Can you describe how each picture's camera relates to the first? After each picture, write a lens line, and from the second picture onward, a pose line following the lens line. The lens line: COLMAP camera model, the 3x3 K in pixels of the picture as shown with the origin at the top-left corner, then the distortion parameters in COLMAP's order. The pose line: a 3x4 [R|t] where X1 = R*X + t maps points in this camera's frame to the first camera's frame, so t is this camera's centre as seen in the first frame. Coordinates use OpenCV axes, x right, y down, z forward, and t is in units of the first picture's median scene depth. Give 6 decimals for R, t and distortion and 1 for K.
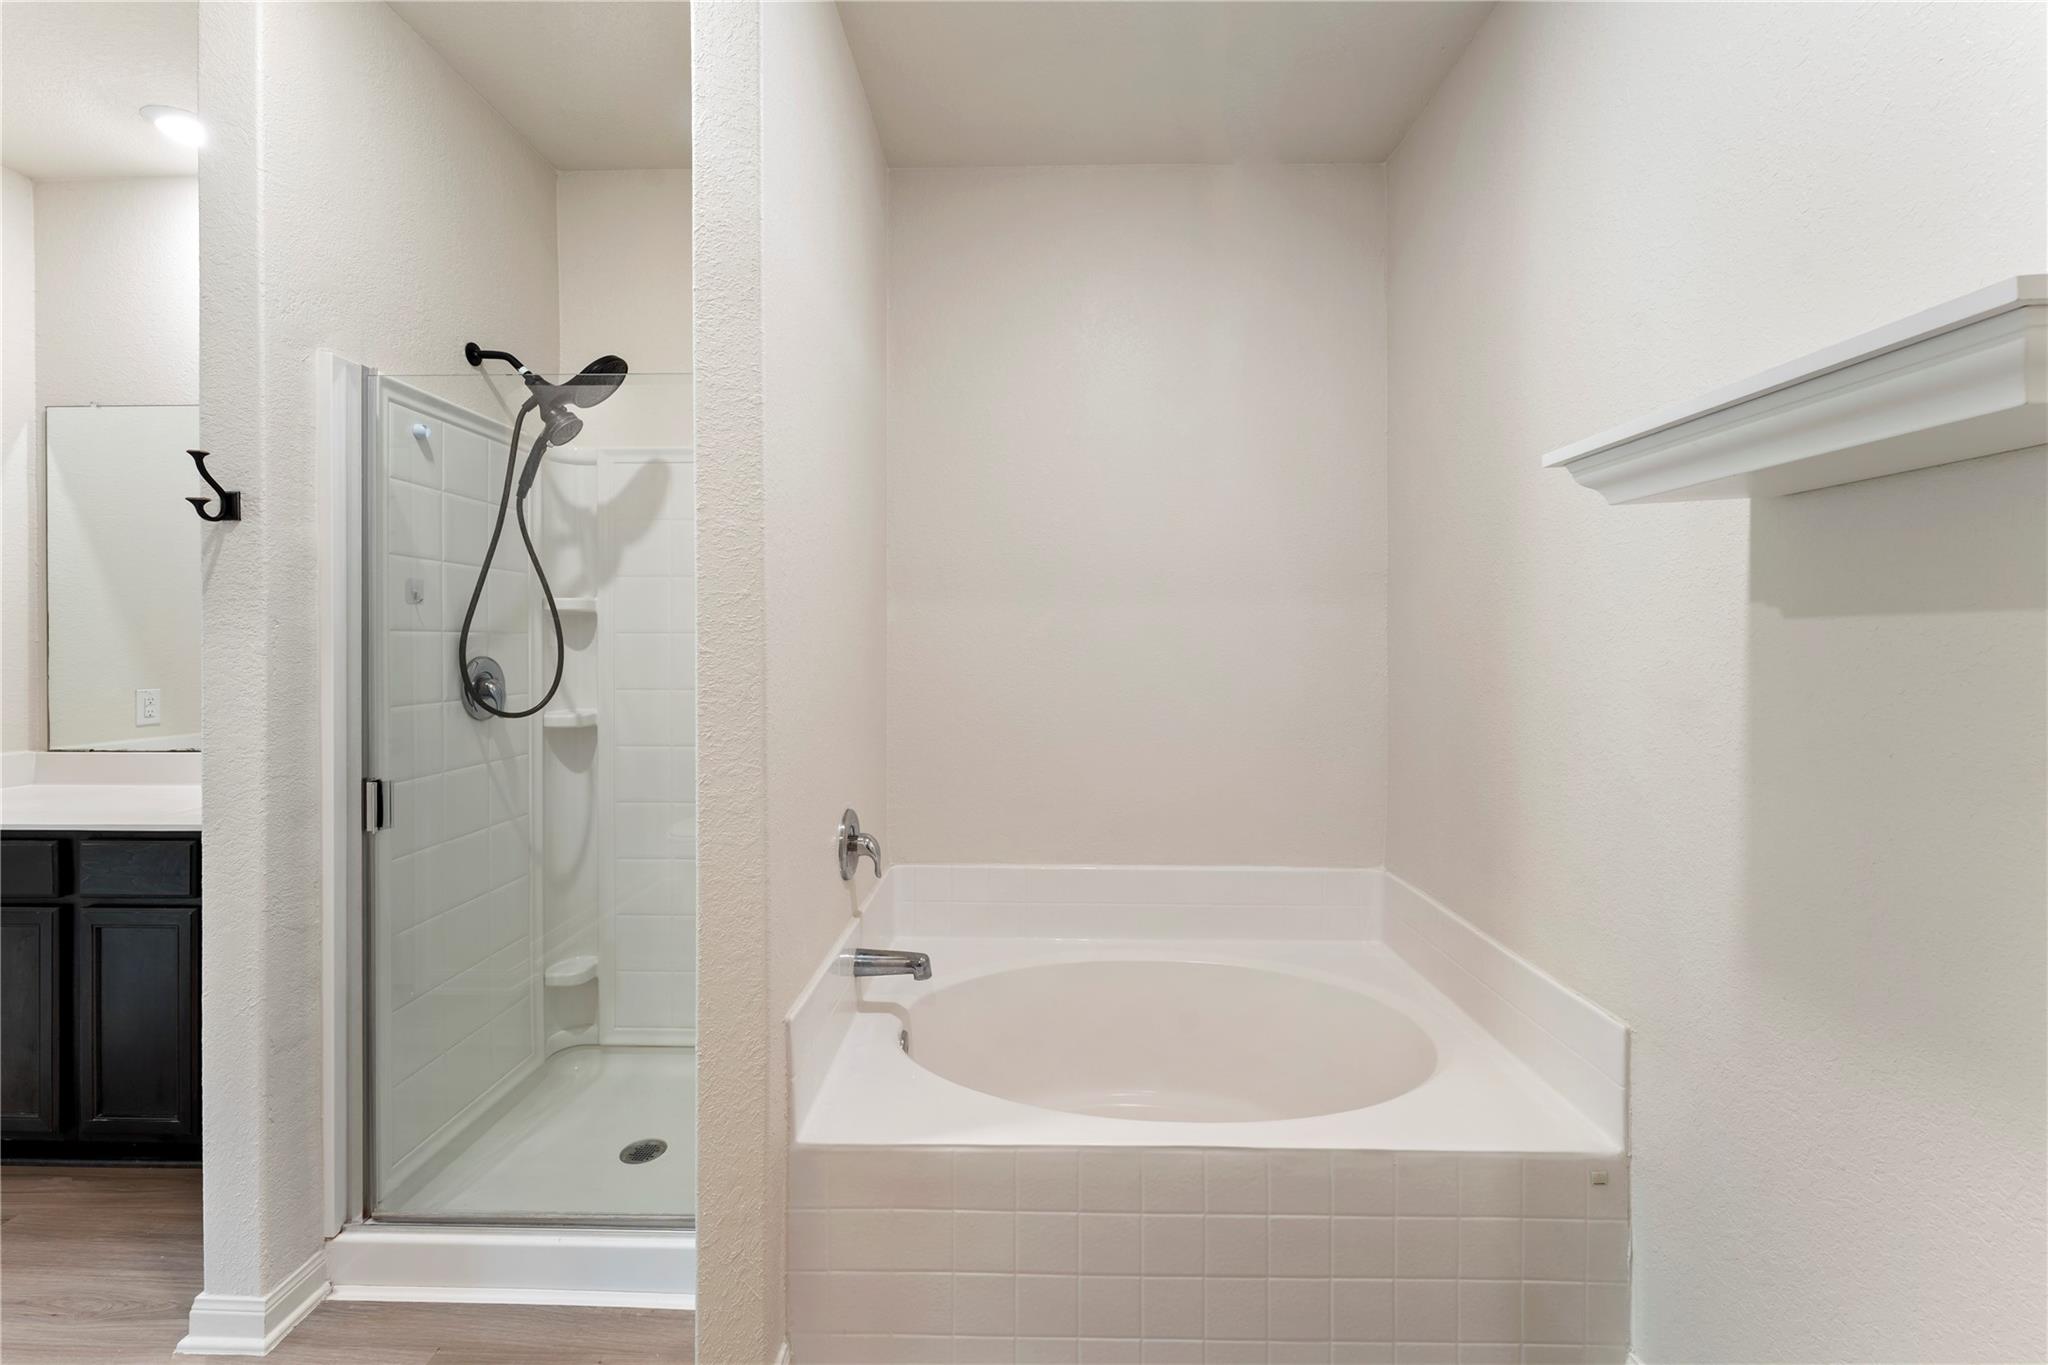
lens RADIAL K [[830.5, 0, 1022.6], [0, 830.5, 655.4], [0, 0, 1]] dist [-0.000559, 0.000065]
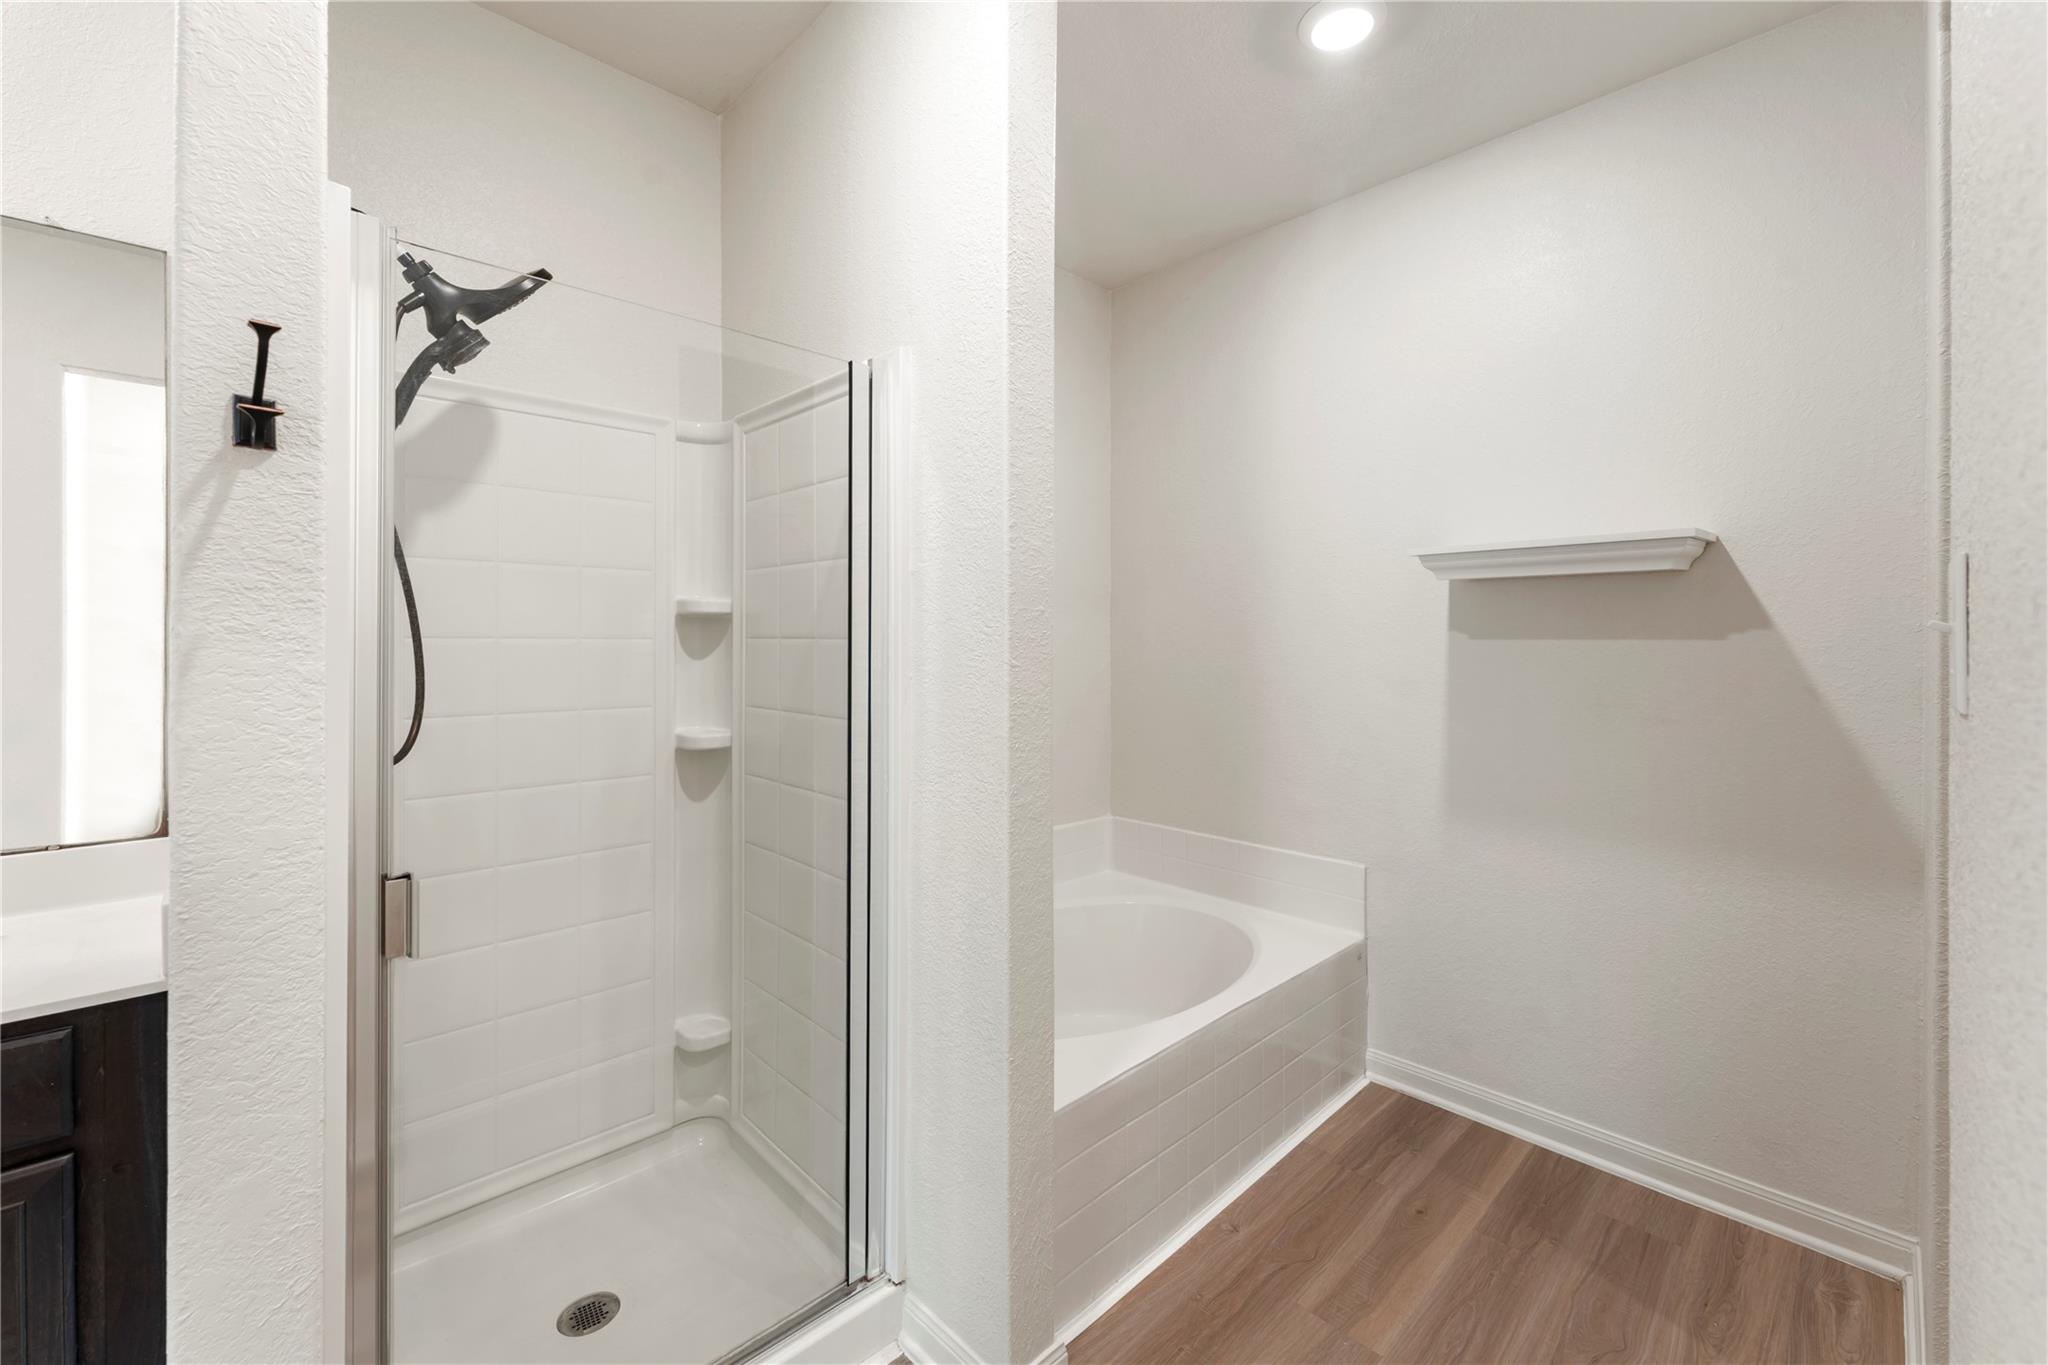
lens RADIAL K [[830.5, 0, 996.9], [0, 830.5, 643.5], [0, 0, 1]] dist [-0.000559, 0.000065]
pose [[0.718577, -0.001107, 0.695447, -1.002993], [0.006020, 0.999971, -0.004629, -0.024561], [-0.695422, 0.007513, 0.718563, 0.249403]]
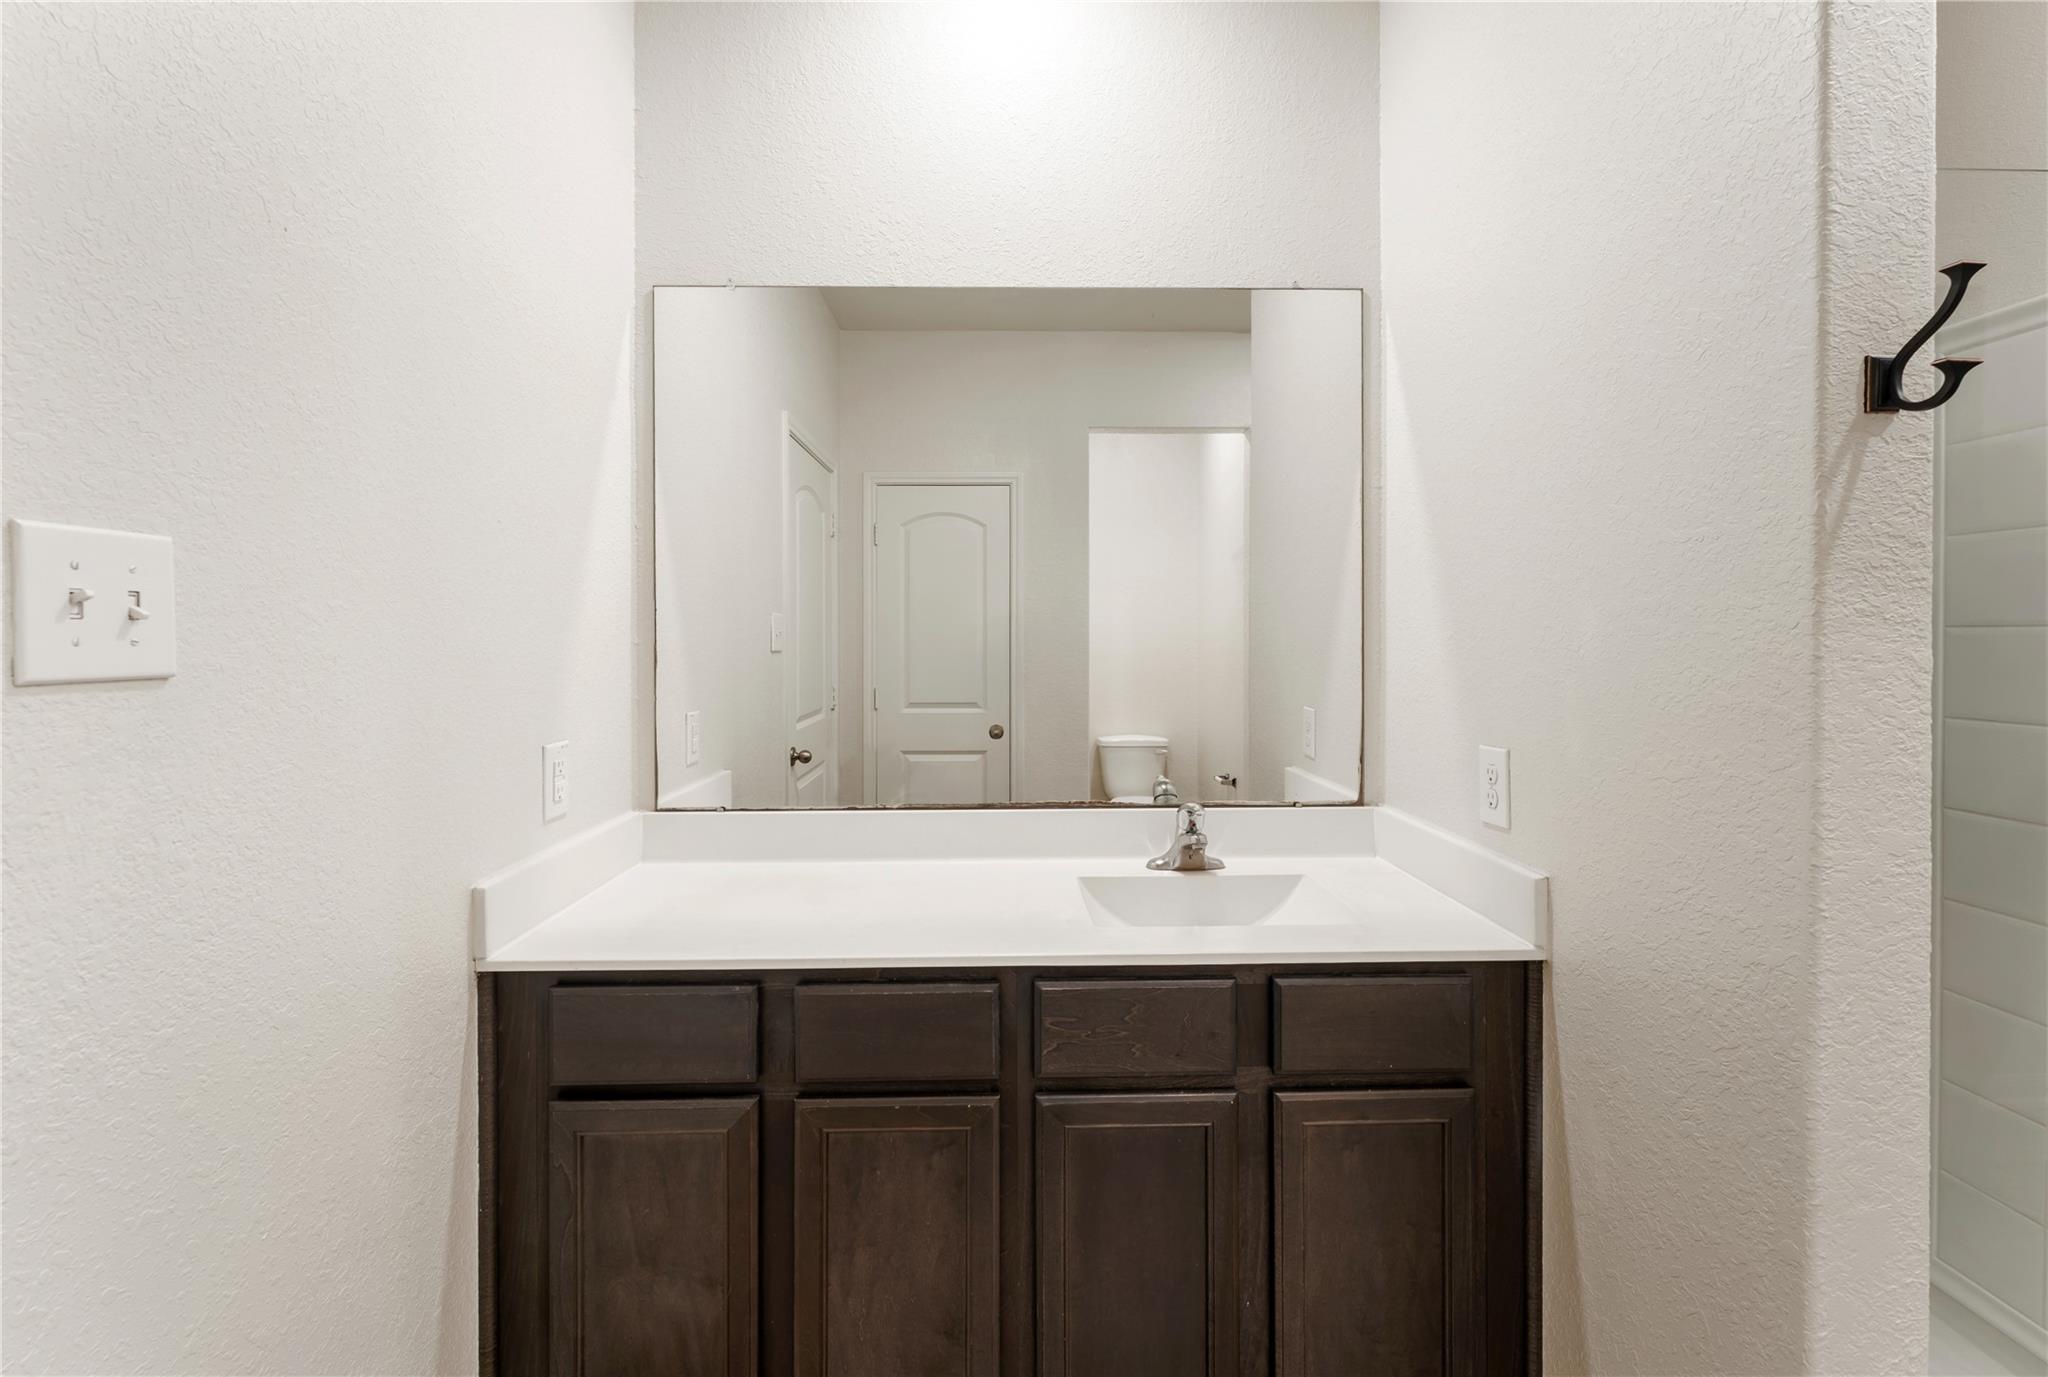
lens RADIAL K [[871.7, 0, 1027.9], [0, 871.7, 649.0], [0, 0, 1]] dist [-0.002579, 0.000125]
pose [[0.998729, -0.002219, 0.050344, -1.538715], [0.002360, 0.999993, -0.002738, -0.016384], [-0.050338, 0.002854, 0.998728, 0.499202]]
